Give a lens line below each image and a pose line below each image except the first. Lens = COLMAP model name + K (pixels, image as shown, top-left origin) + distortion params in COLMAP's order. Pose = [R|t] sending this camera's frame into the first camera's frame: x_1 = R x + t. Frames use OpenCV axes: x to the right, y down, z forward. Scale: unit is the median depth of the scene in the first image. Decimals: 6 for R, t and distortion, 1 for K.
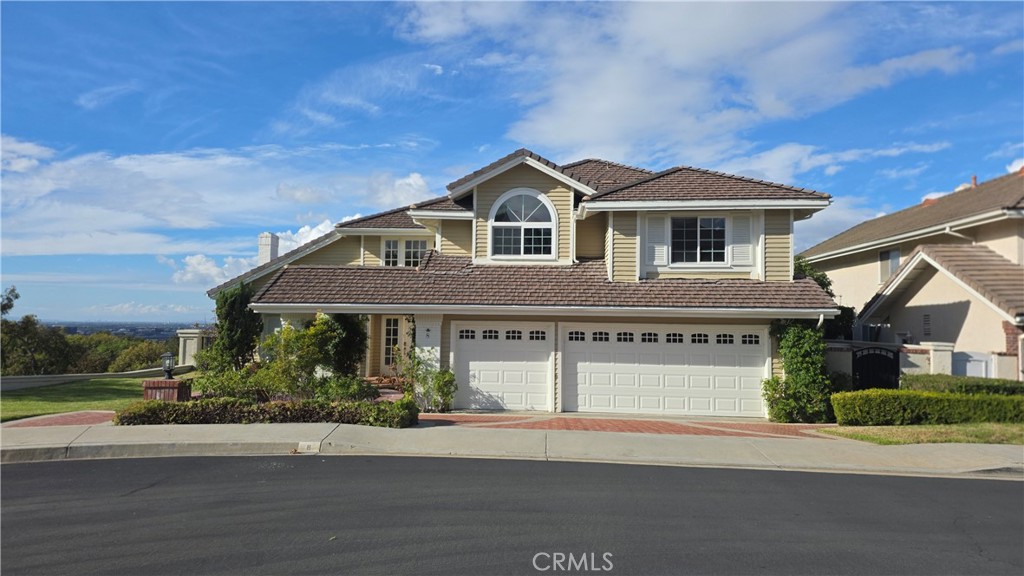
lens RADIAL K [[627.7, 0, 512.0], [0, 627.7, 288.0], [0, 0, 1]] dist [0.078135, -0.057244]
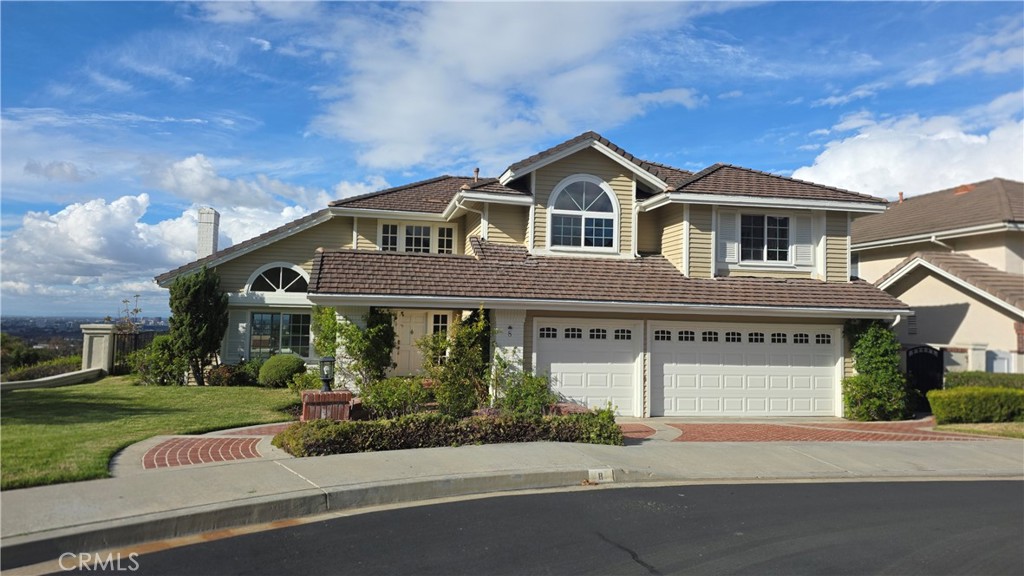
lens RADIAL K [[627.7, 0, 512.0], [0, 627.7, 288.0], [0, 0, 1]] dist [0.078135, -0.057244]
pose [[0.965616, 0.022166, 0.259025, -0.344930], [-0.023545, 0.999720, 0.002222, 0.009049], [-0.258903, -0.008244, 0.965868, 0.144470]]
